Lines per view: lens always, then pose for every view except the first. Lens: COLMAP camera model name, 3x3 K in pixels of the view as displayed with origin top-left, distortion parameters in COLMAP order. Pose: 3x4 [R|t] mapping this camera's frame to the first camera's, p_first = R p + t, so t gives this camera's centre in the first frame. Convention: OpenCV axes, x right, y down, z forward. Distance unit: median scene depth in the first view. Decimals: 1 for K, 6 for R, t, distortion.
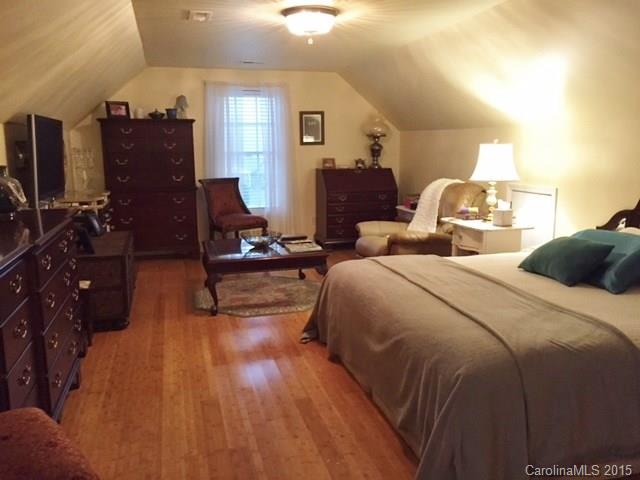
lens RADIAL K [[546.6, 0, 319.5], [0, 546.6, 242.3], [0, 0, 1]] dist [0.074999, -0.094624]
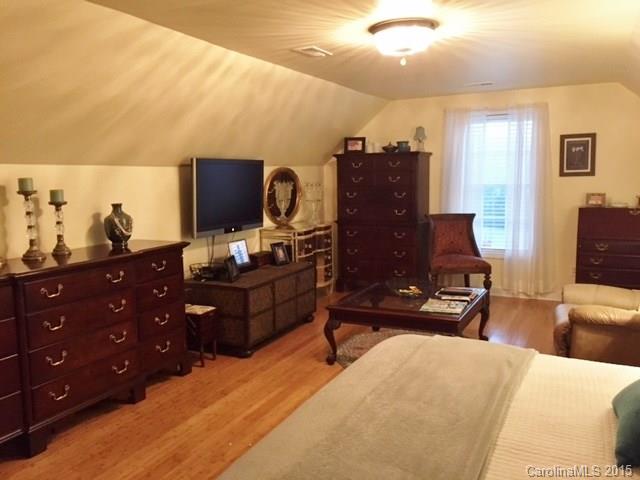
lens RADIAL K [[546.6, 0, 319.8], [0, 546.6, 236.6], [0, 0, 1]] dist [0.074999, -0.094624]
pose [[0.746170, 0.073265, -0.661712, 0.274162], [-0.106975, 0.994206, -0.010550, -0.049142], [0.657105, 0.078658, 0.749684, 0.190481]]
